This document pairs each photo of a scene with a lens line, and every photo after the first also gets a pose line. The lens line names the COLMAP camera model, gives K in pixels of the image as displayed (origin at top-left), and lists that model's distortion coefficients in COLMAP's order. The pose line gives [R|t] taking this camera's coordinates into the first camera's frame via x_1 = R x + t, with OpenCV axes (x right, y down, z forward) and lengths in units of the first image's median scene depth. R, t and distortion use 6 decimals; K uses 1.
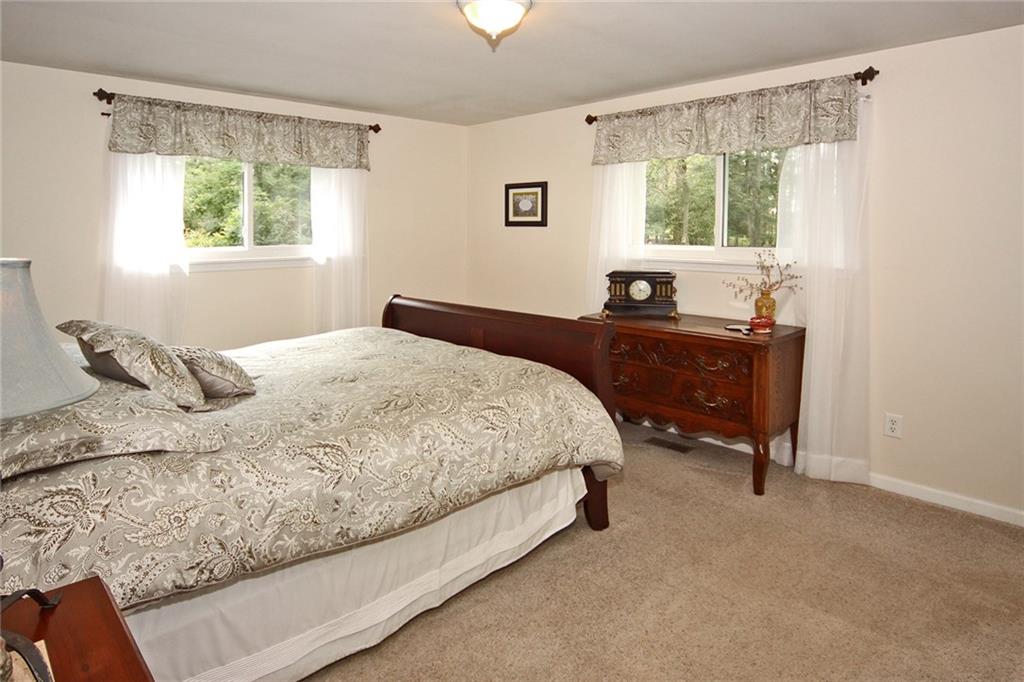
lens RADIAL K [[604.9, 0, 512.0], [0, 604.9, 341.0], [0, 0, 1]] dist [-0.002020, -0.000624]
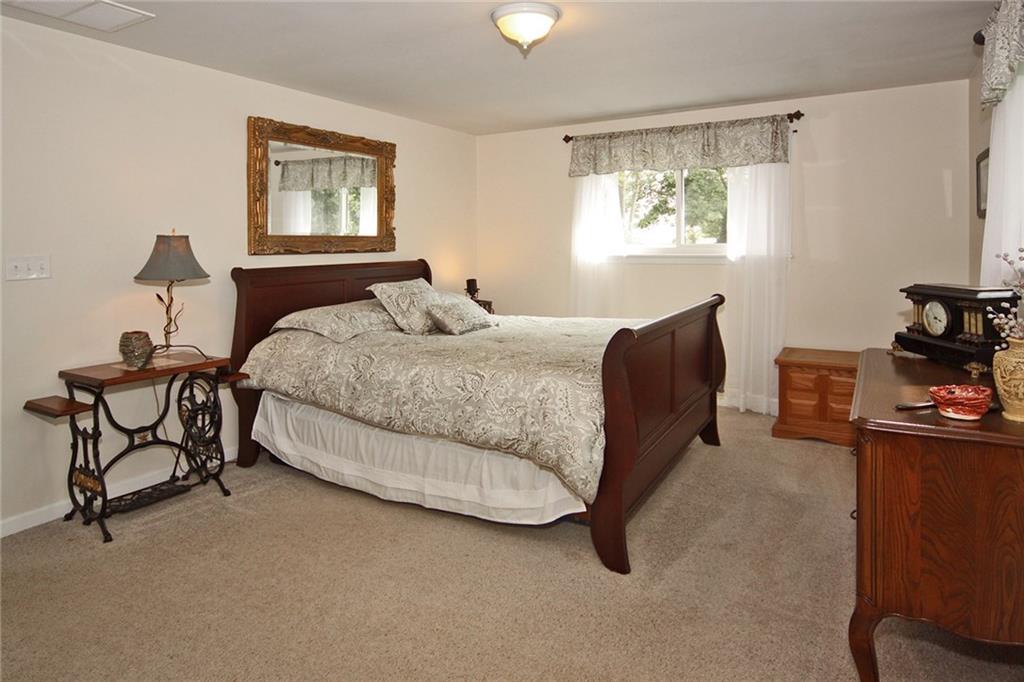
lens RADIAL K [[604.9, 0, 512.0], [0, 604.9, 341.0], [0, 0, 1]] dist [-0.002020, -0.000624]
pose [[0.270318, 0.156414, -0.949980, 0.700905], [-0.169585, 0.979023, 0.112940, -0.062408], [0.947718, 0.130573, 0.291173, 0.462620]]
